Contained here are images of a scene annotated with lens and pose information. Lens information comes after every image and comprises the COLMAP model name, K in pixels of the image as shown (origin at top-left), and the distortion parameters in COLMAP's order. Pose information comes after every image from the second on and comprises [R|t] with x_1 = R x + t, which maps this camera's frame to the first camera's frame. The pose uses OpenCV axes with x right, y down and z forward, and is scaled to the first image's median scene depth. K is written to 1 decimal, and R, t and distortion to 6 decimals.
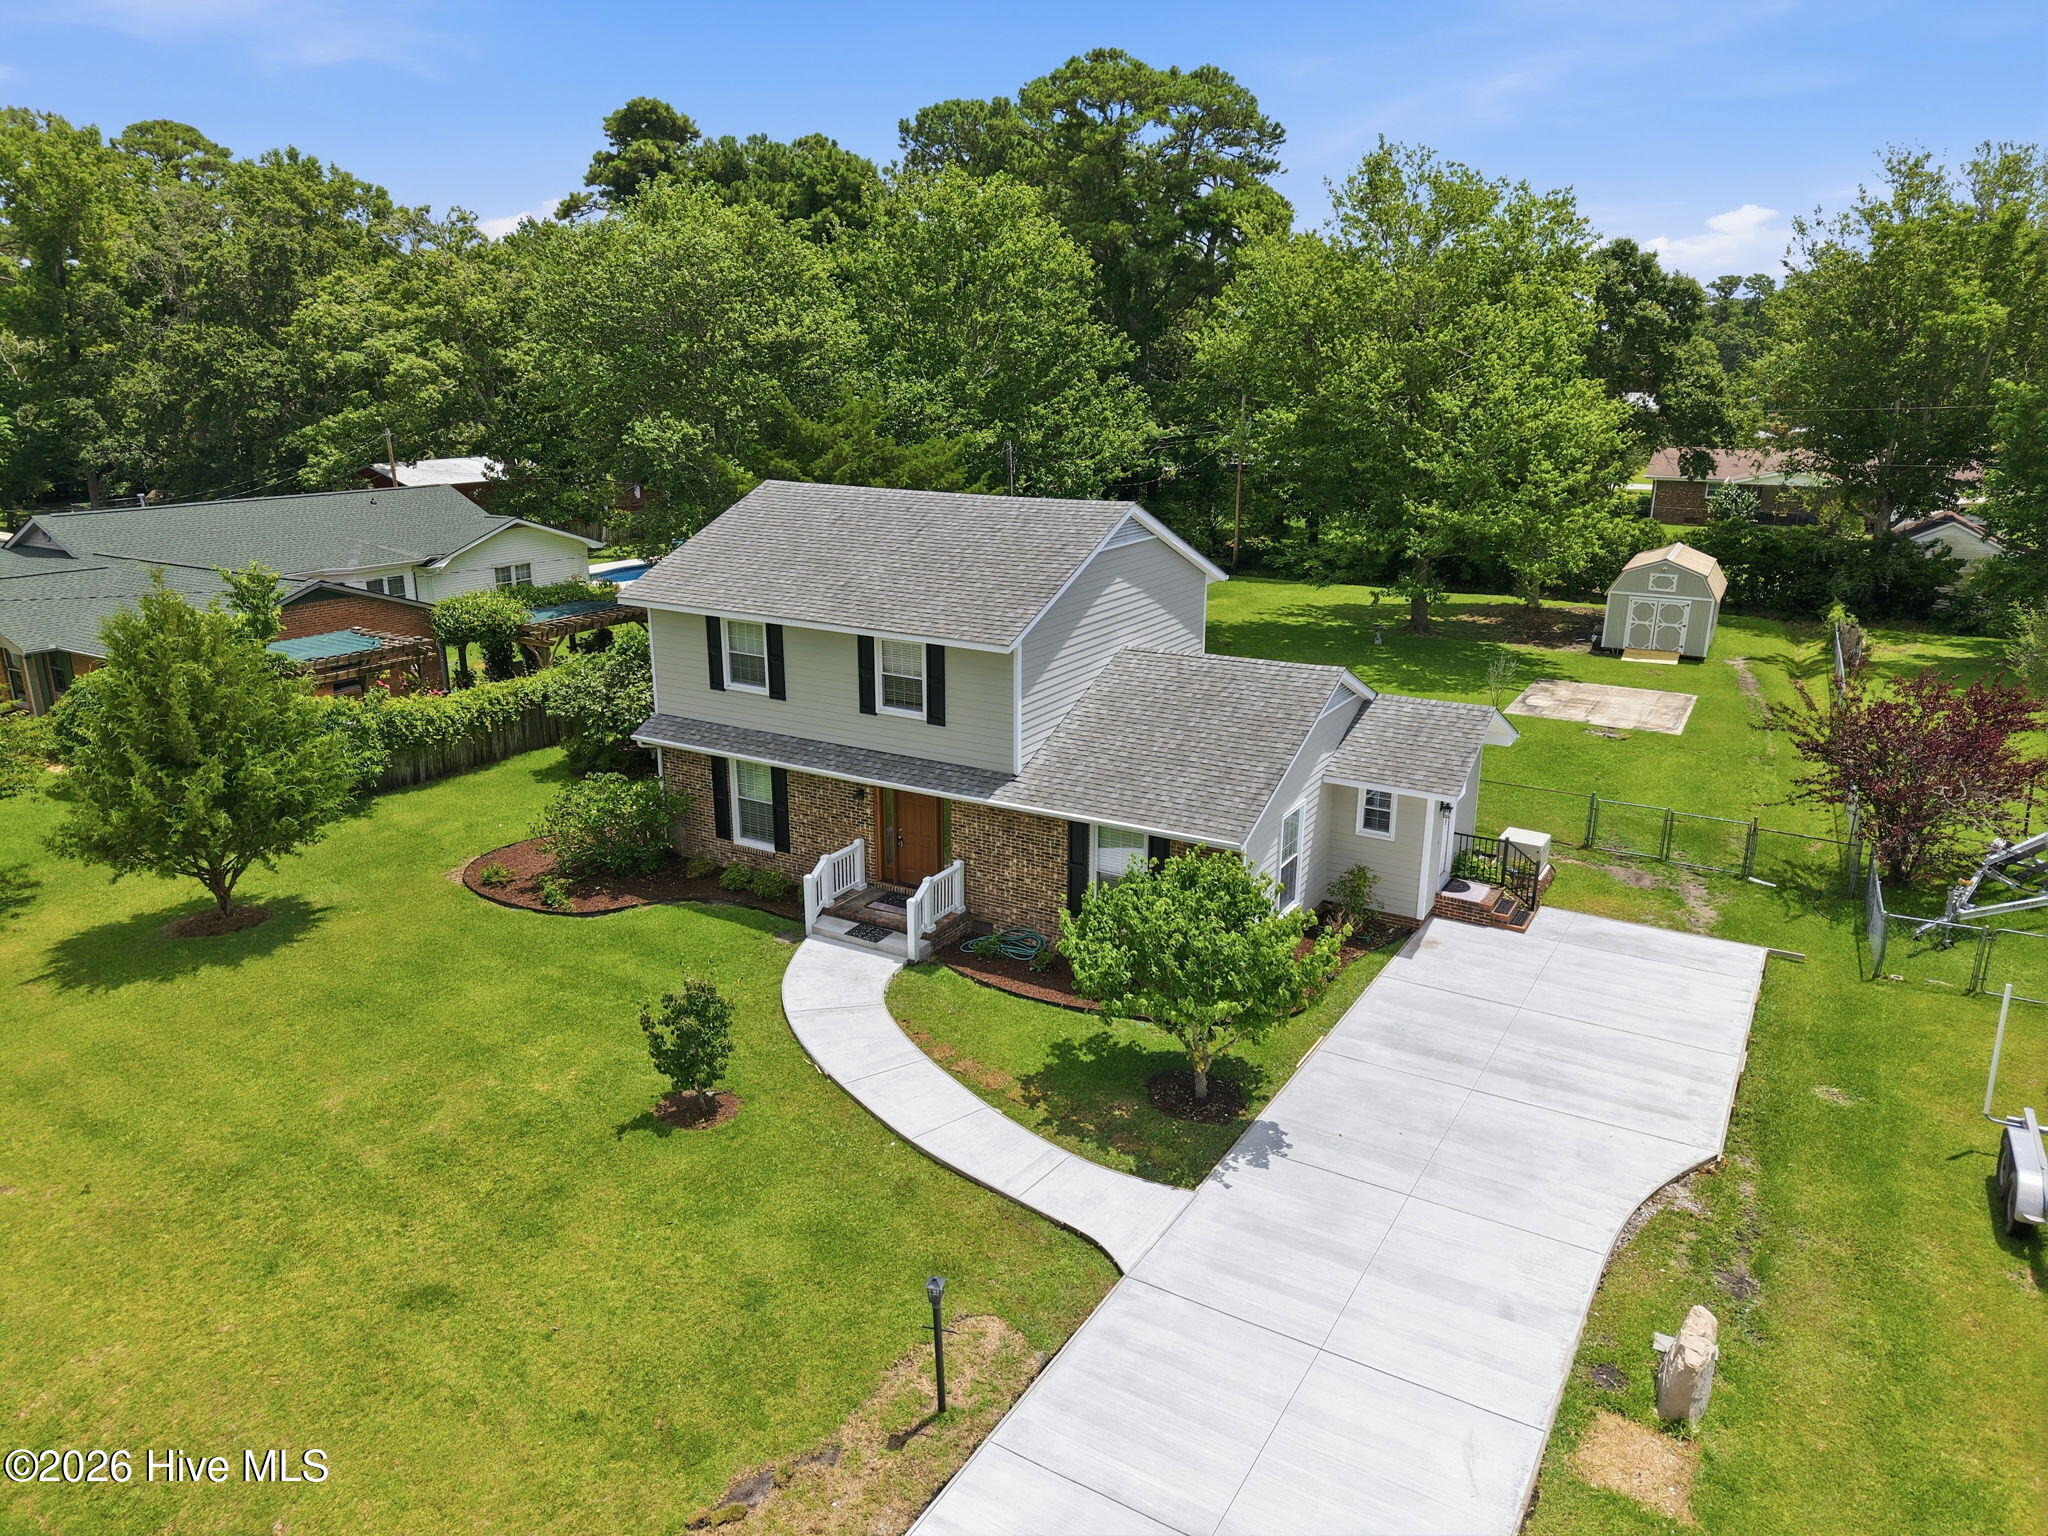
lens RADIAL K [[1382.0, 0, 1011.8], [0, 1382.0, 757.1], [0, 0, 1]] dist [0.015542, -0.009605]
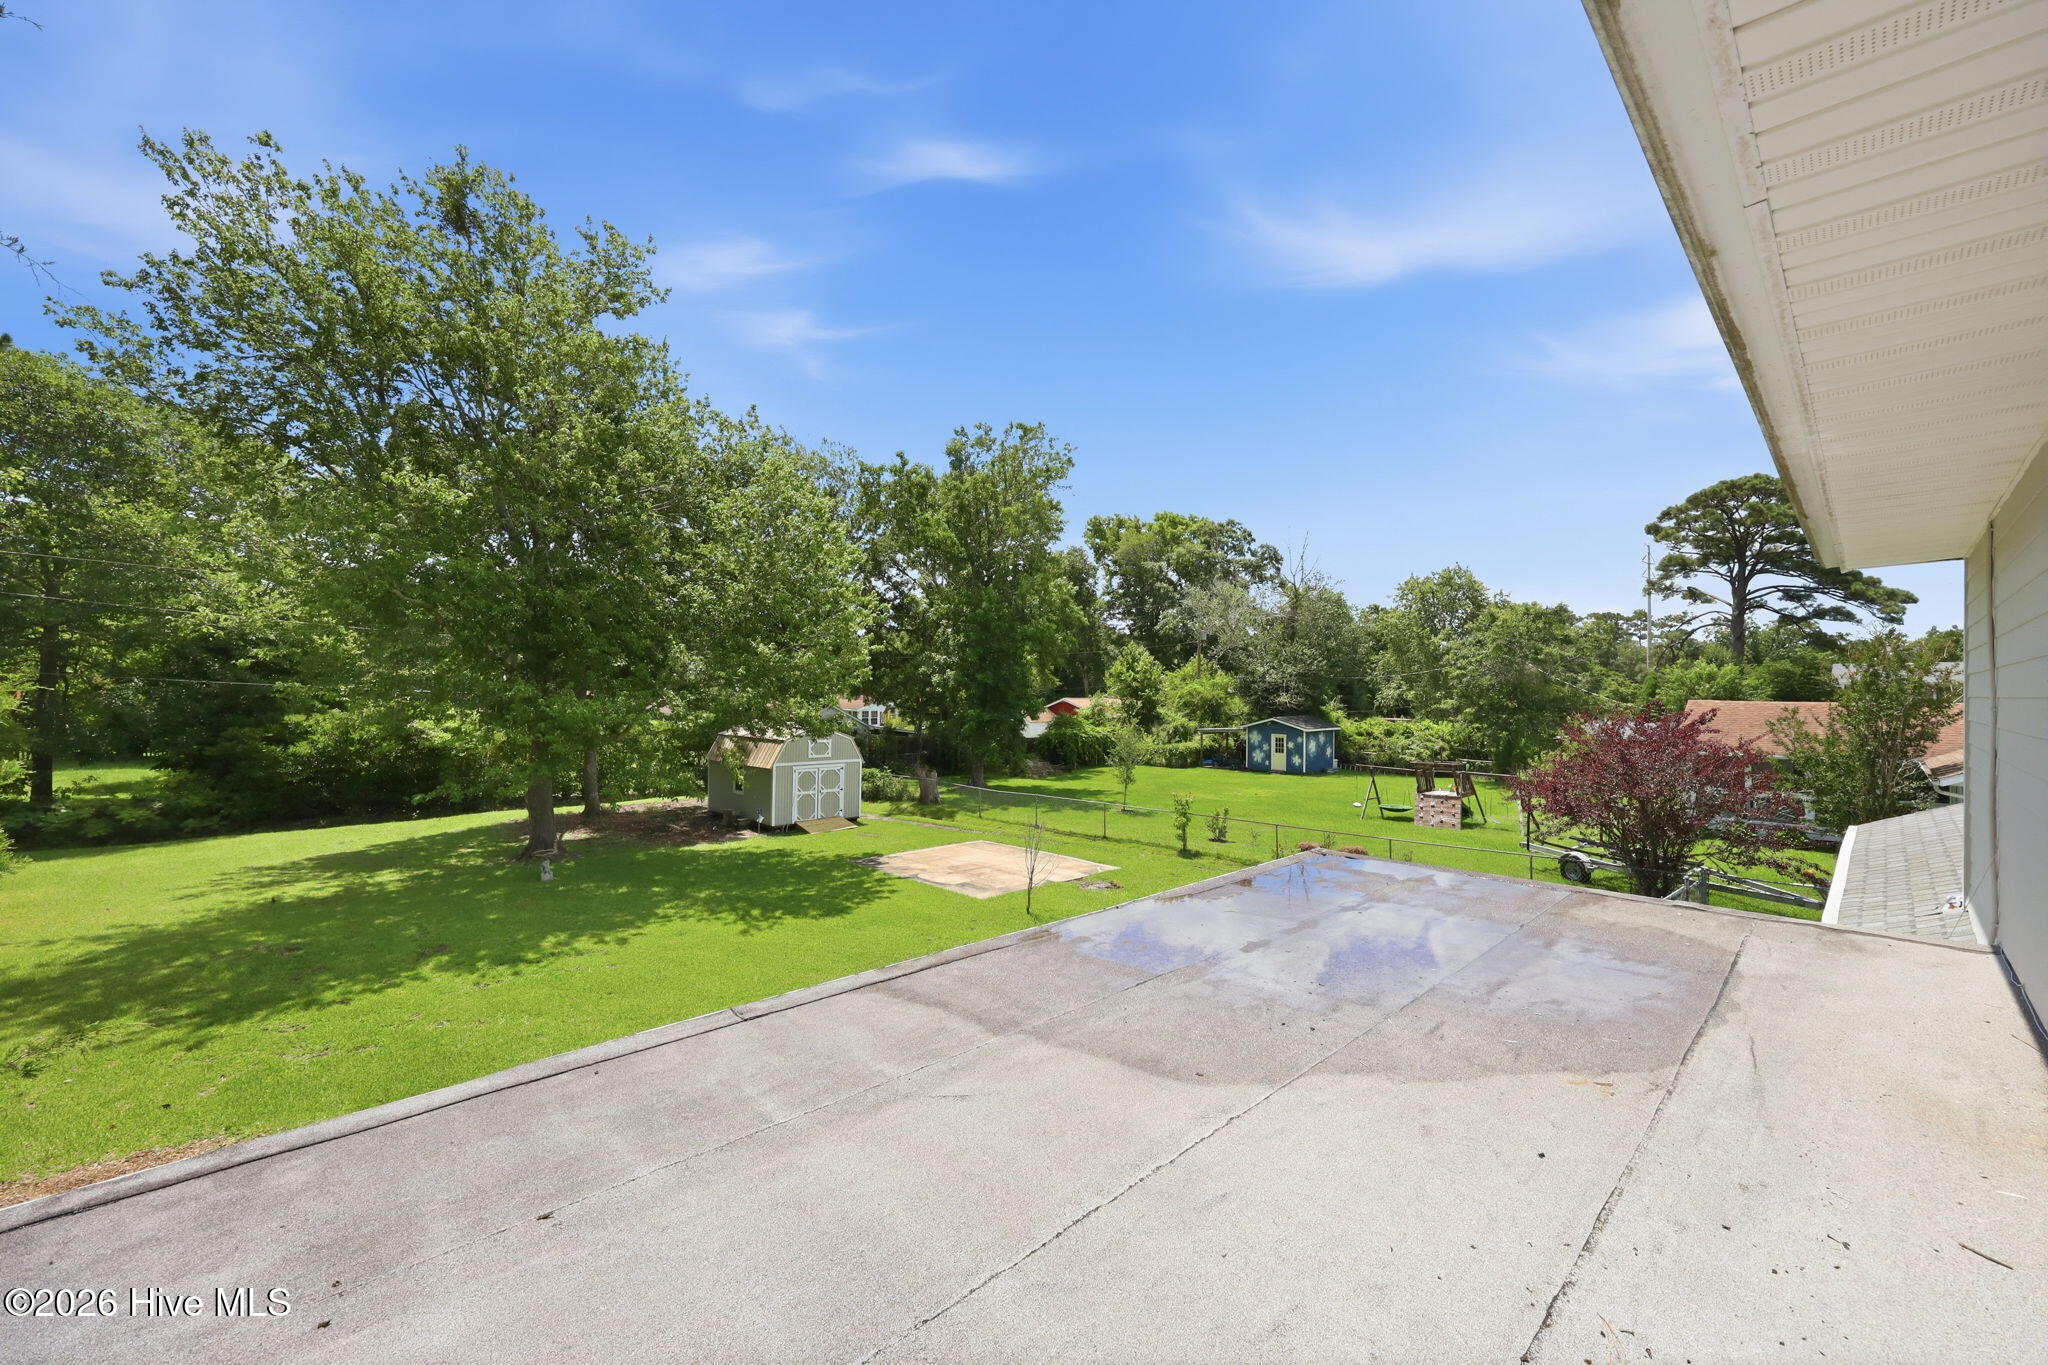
lens RADIAL K [[831.0, 0, 1029.0], [0, 831.0, 673.1], [0, 0, 1]] dist [0.000658, -0.000055]
pose [[0.249465, 0.028955, 0.967951, -0.116036], [0.269217, 0.958076, -0.098044, -0.155576], [-0.930209, 0.285047, 0.231211, 1.392173]]
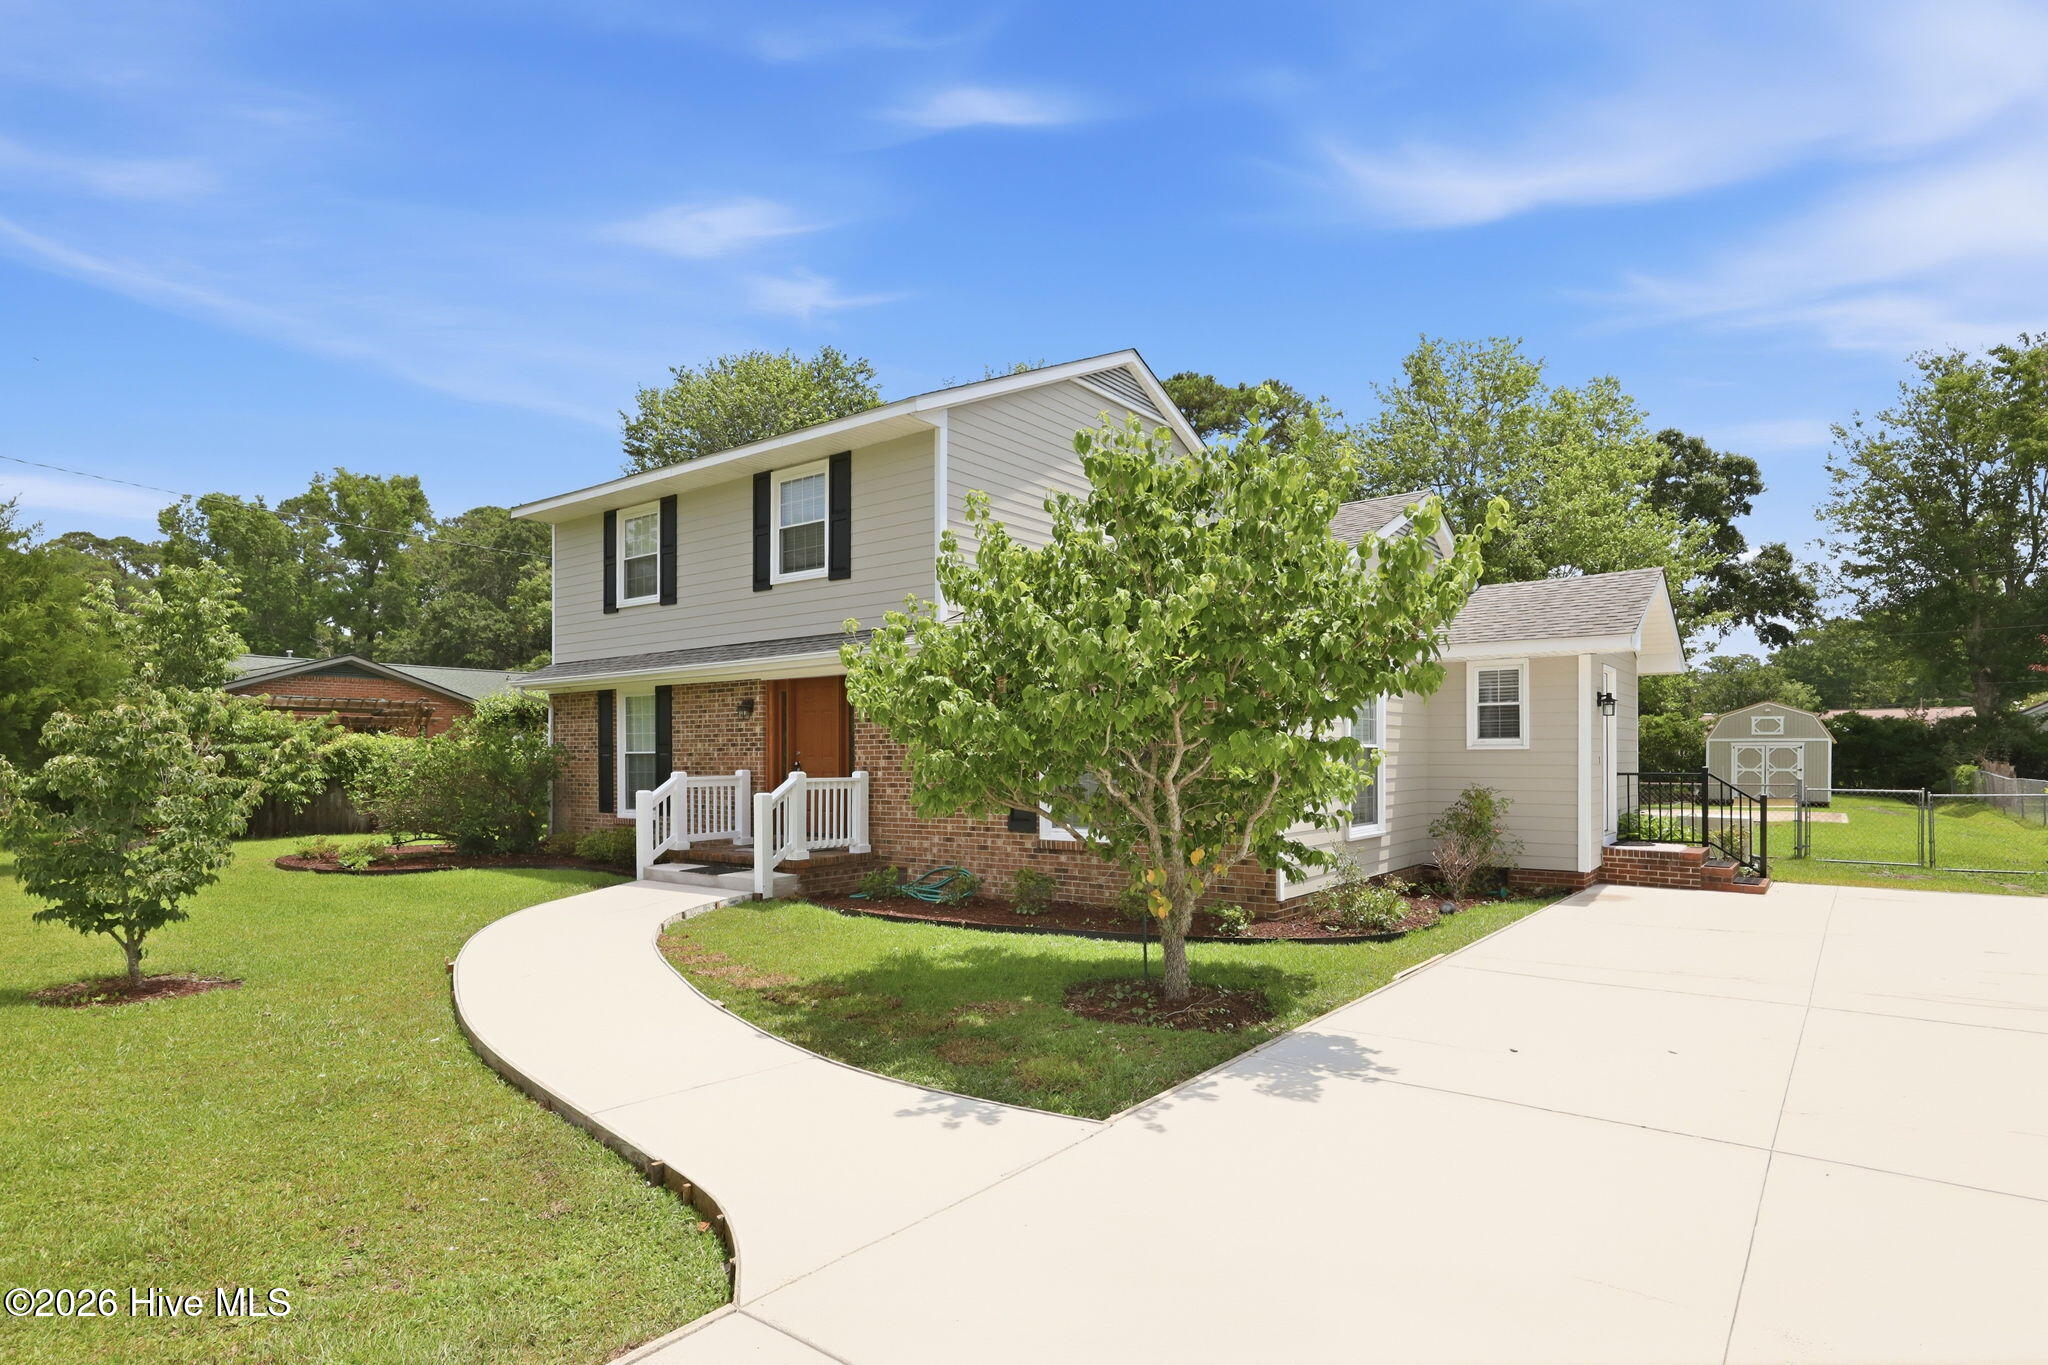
lens RADIAL K [[1070.7, 0, 1037.7], [0, 1070.7, 749.9], [0, 0, 1]] dist [0.003402, 0.004938]
pose [[0.994509, -0.007590, -0.104374, 0.099654], [-0.021898, 0.960194, -0.278475, 0.204372], [0.102333, 0.279231, 0.954756, 0.497373]]
